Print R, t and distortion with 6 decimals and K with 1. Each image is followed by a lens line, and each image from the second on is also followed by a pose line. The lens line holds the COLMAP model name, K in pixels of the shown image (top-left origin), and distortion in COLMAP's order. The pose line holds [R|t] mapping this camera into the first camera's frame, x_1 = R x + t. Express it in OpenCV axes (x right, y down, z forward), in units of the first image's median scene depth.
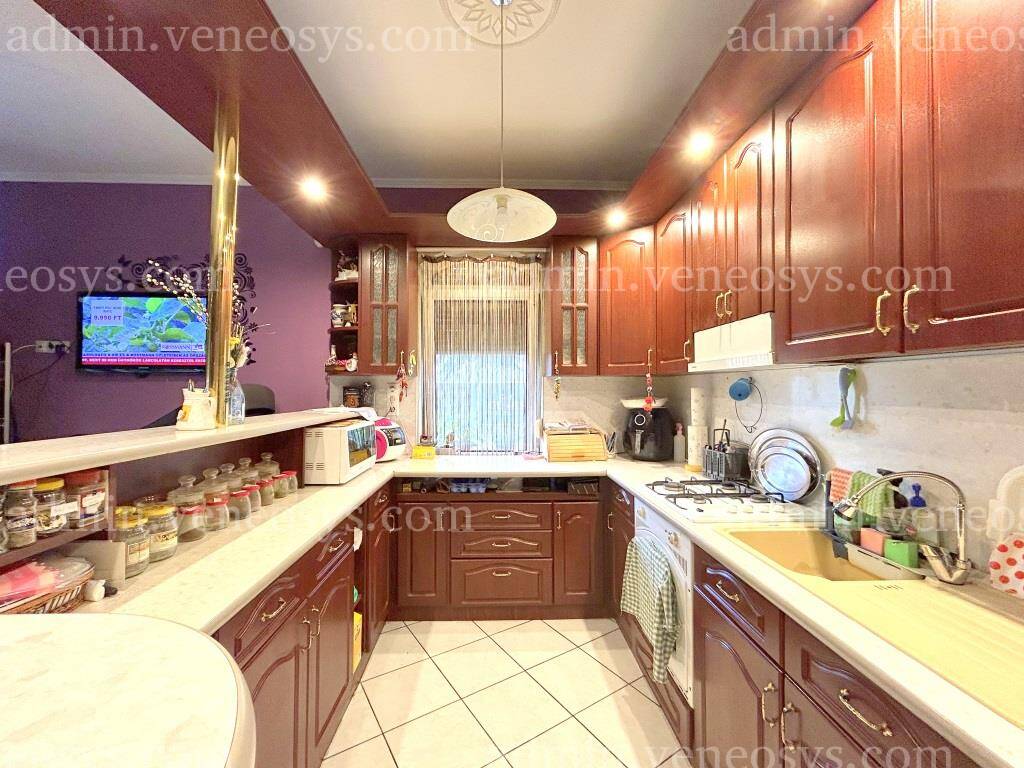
lens RADIAL K [[424.9, 0, 512.0], [0, 424.9, 384.0], [0, 0, 1]] dist [0.000542, 0.000224]
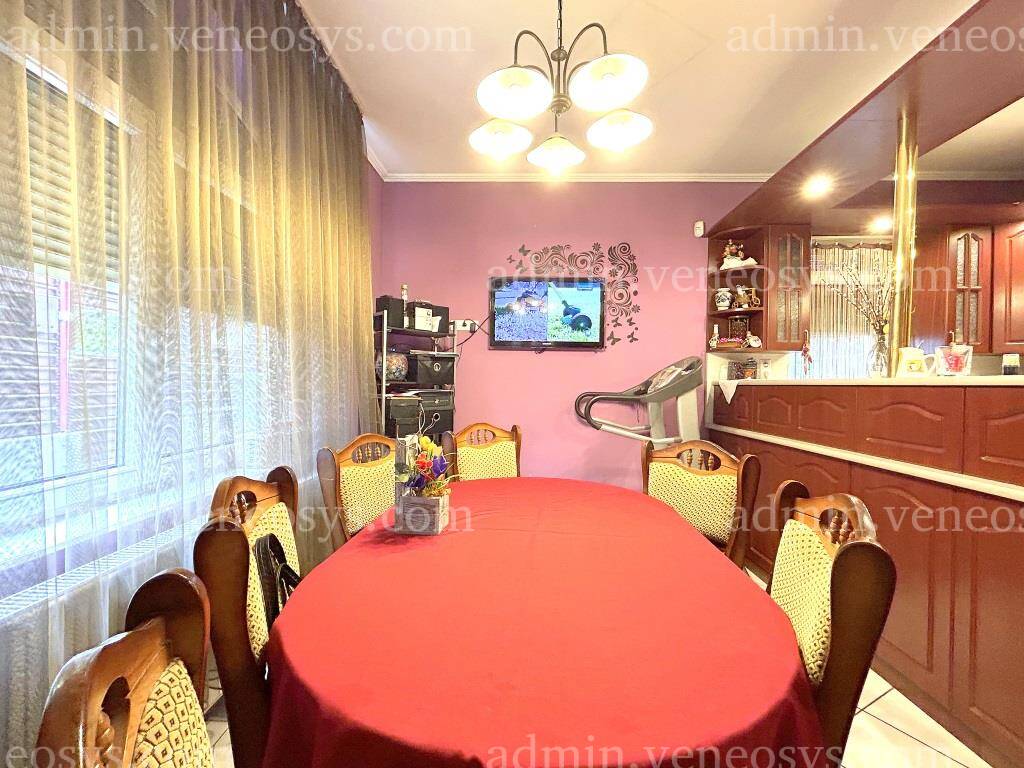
lens RADIAL K [[424.9, 0, 512.0], [0, 424.9, 384.0], [0, 0, 1]] dist [0.000542, 0.000224]
pose [[0.998123, 0.013806, -0.059657, -0.870160], [-0.011728, 0.999317, 0.035050, 0.029926], [0.060100, -0.034284, 0.997603, -0.151181]]
